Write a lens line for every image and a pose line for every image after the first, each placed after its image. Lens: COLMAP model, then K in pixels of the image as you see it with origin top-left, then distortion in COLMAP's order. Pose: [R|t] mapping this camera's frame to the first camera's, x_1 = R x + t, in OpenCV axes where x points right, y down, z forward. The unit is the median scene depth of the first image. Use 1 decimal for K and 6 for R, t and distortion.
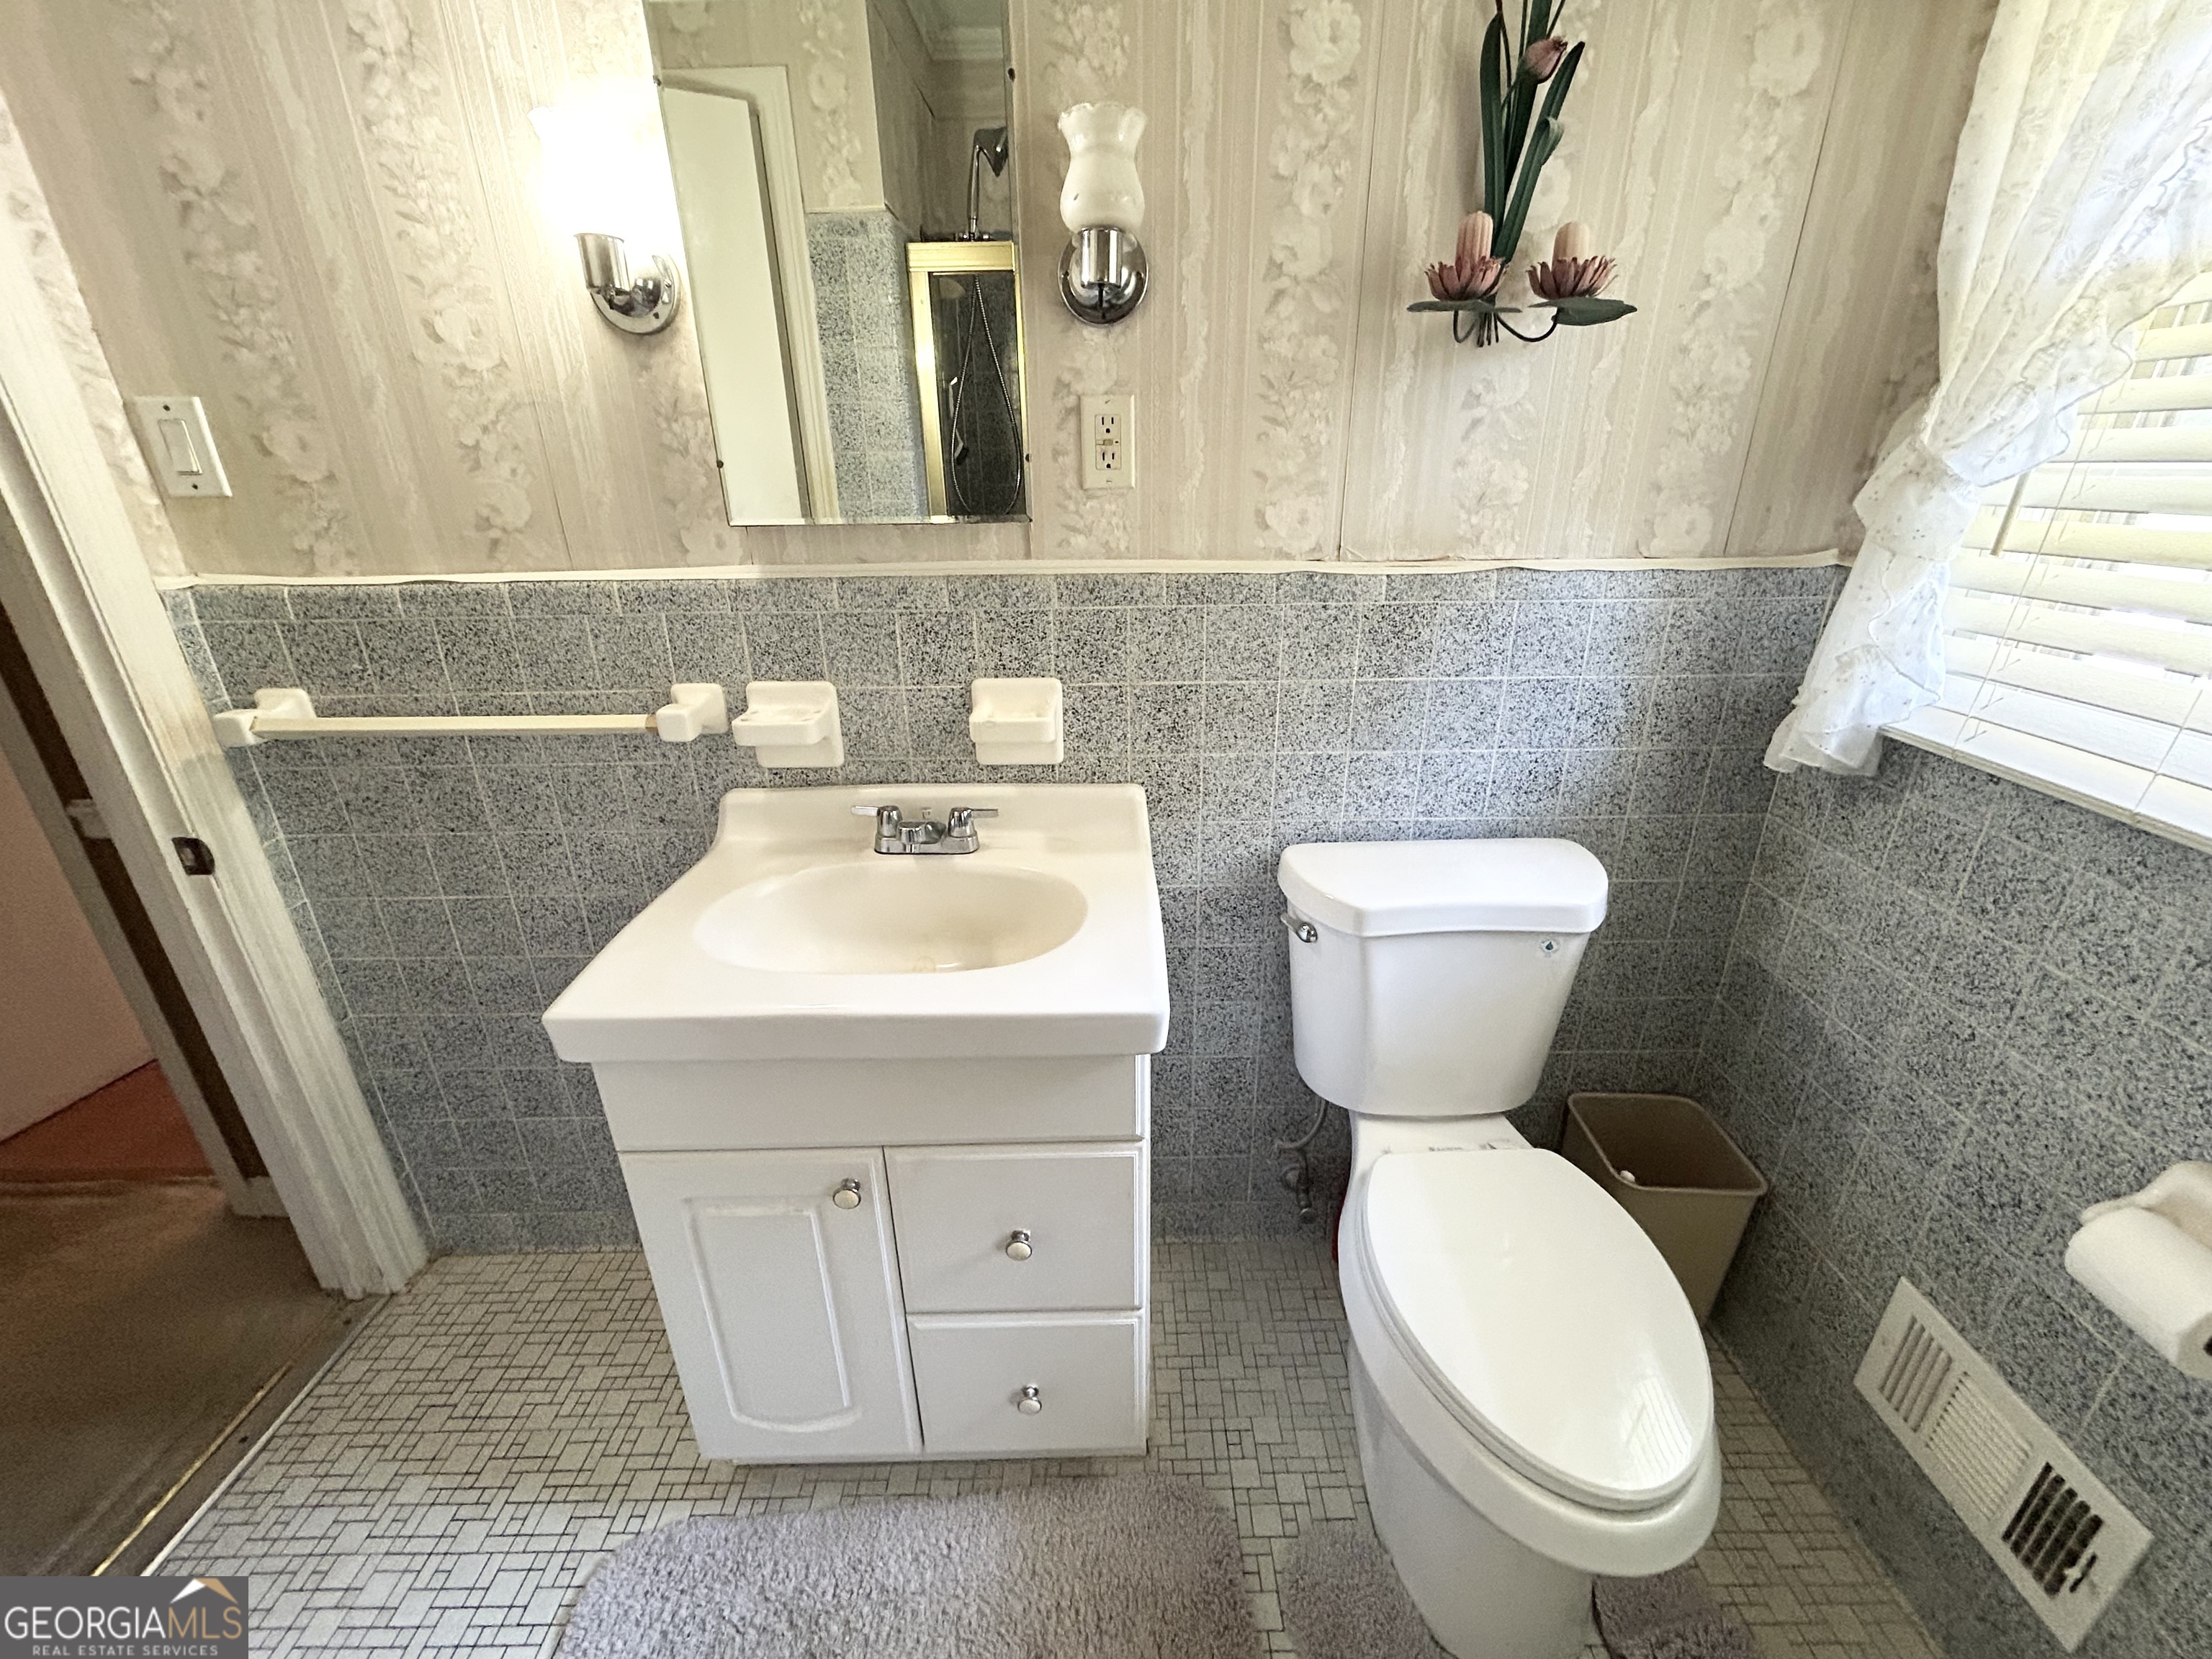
lens RADIAL K [[900.5, 0, 1110.0], [0, 900.5, 830.9], [0, 0, 1]] dist [0.000704, 0.000396]
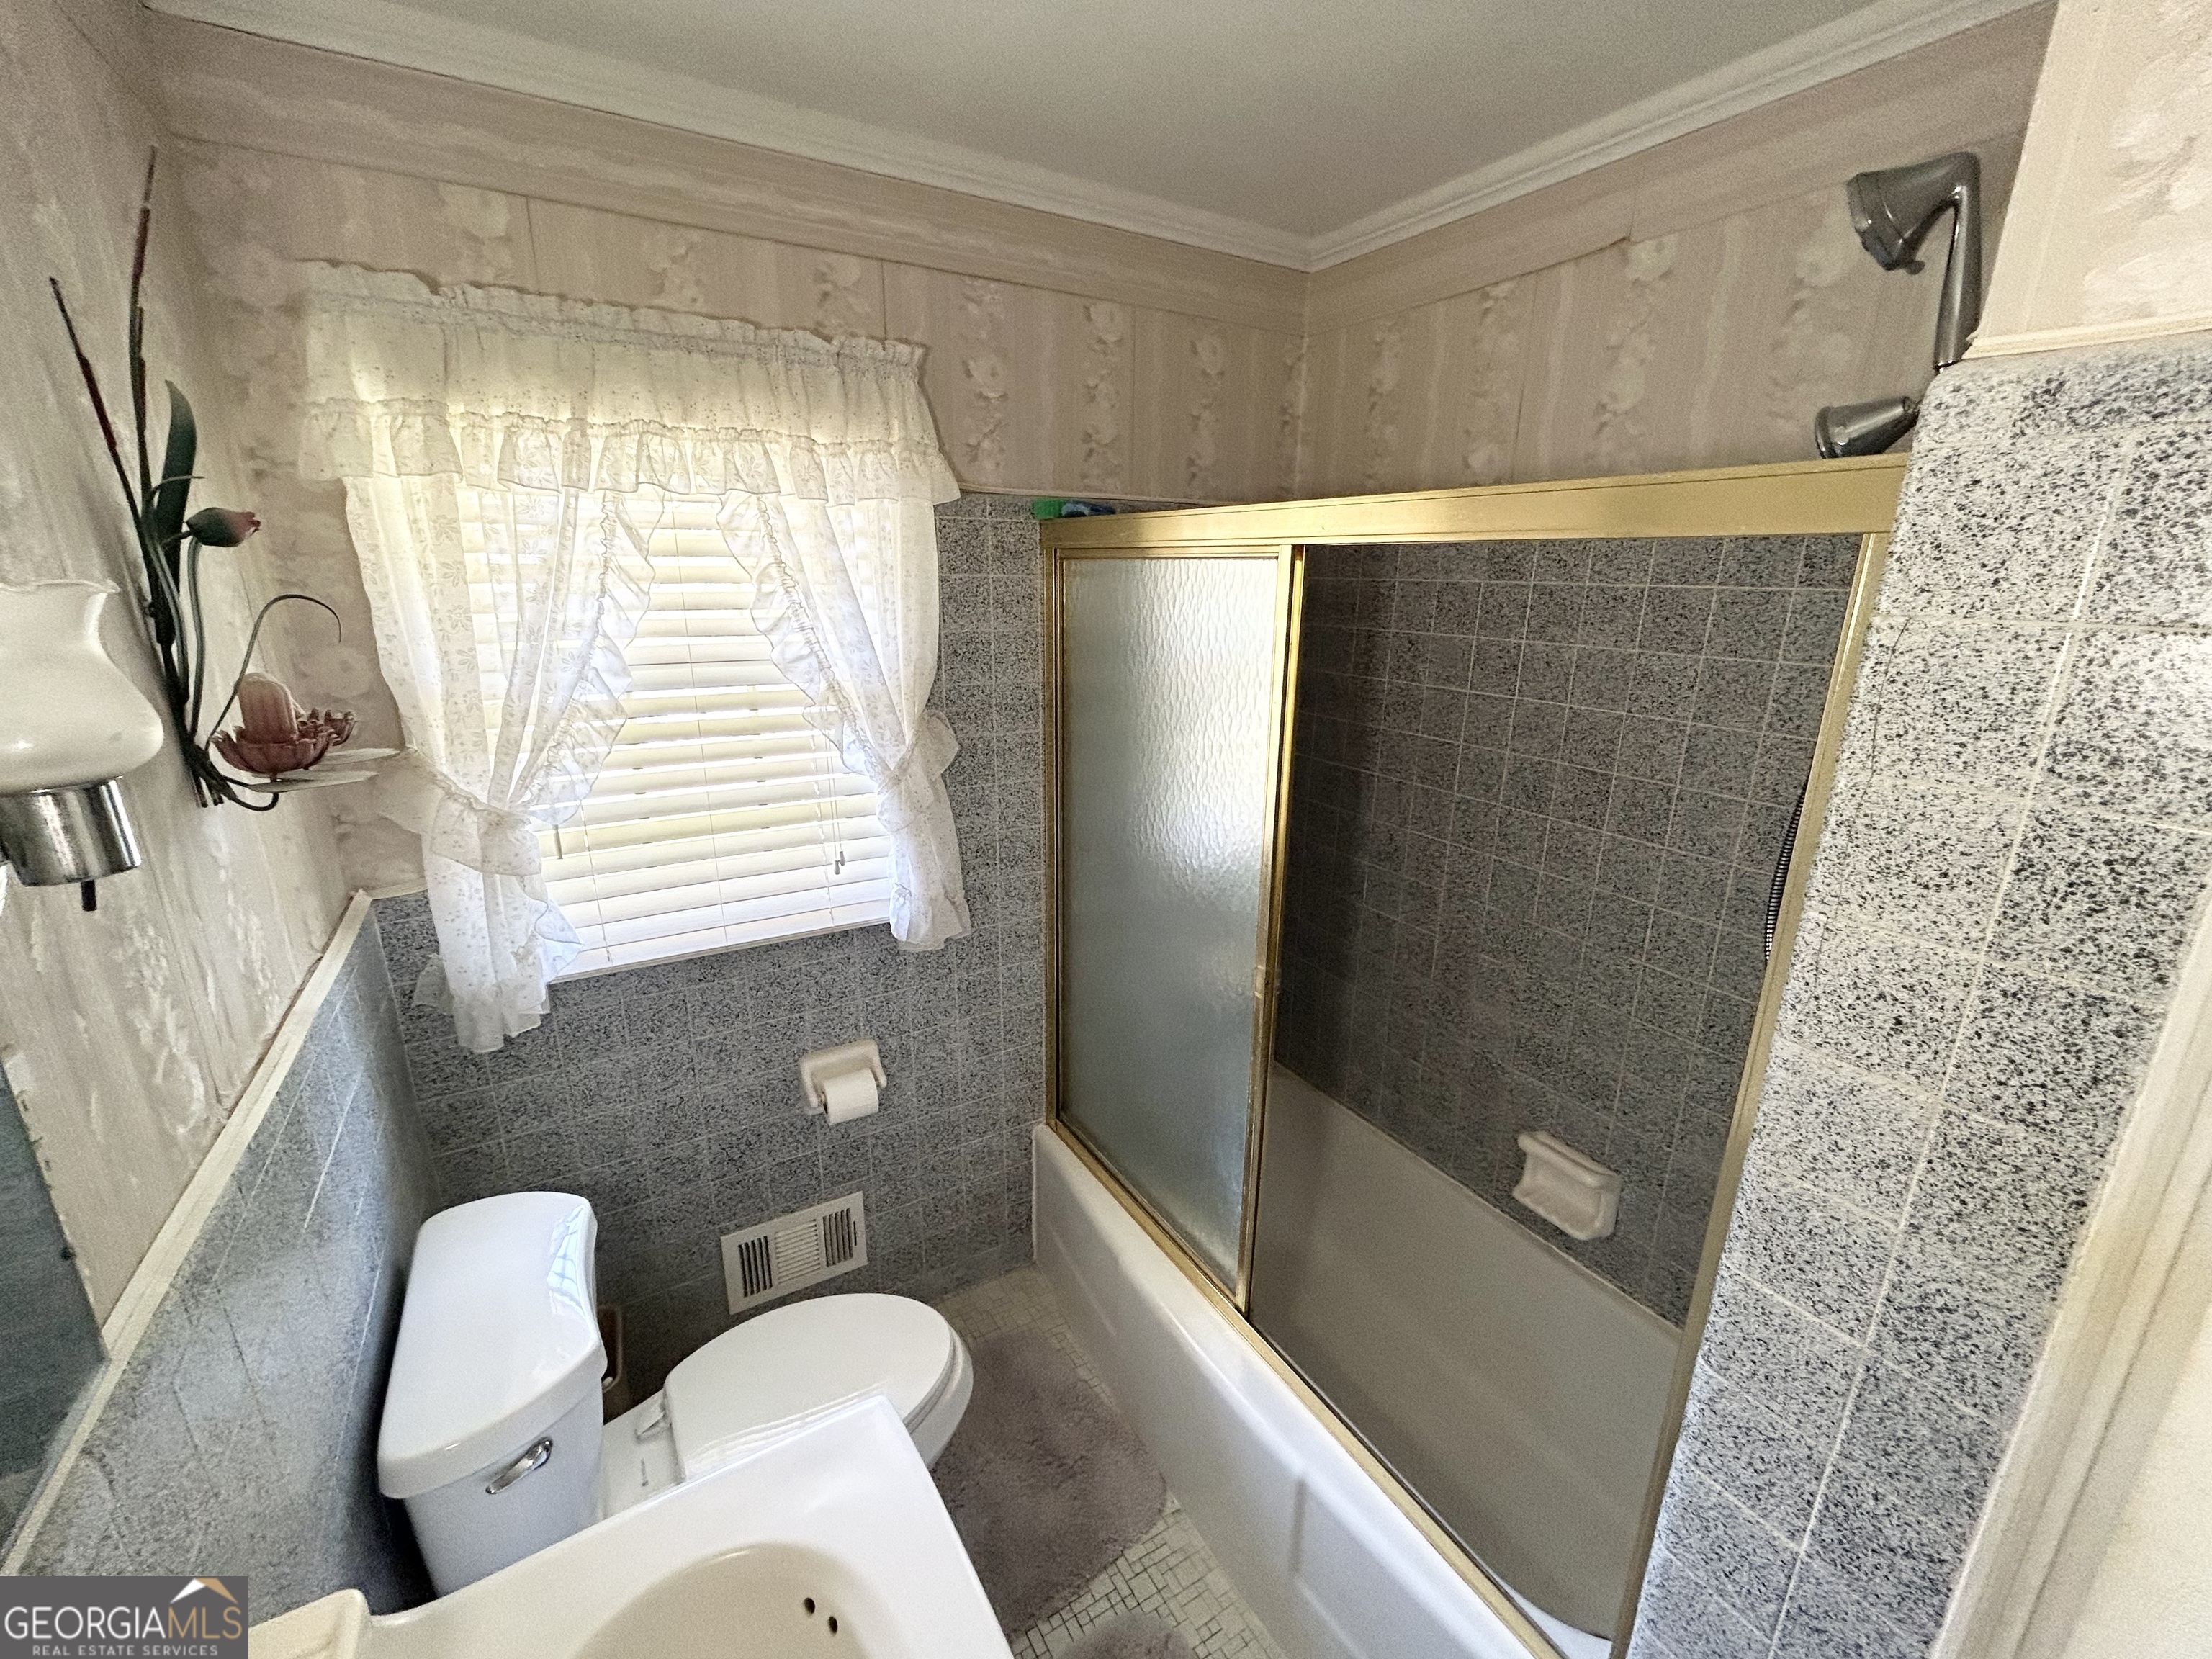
lens RADIAL K [[900.5, 0, 1103.7], [0, 900.5, 829.6], [0, 0, 1]] dist [0.000704, 0.000396]
pose [[-0.511290, -0.235837, 0.826416, -0.675028], [0.326306, 0.836328, 0.440546, -0.640510], [-0.795051, 0.494911, -0.350651, 0.682830]]
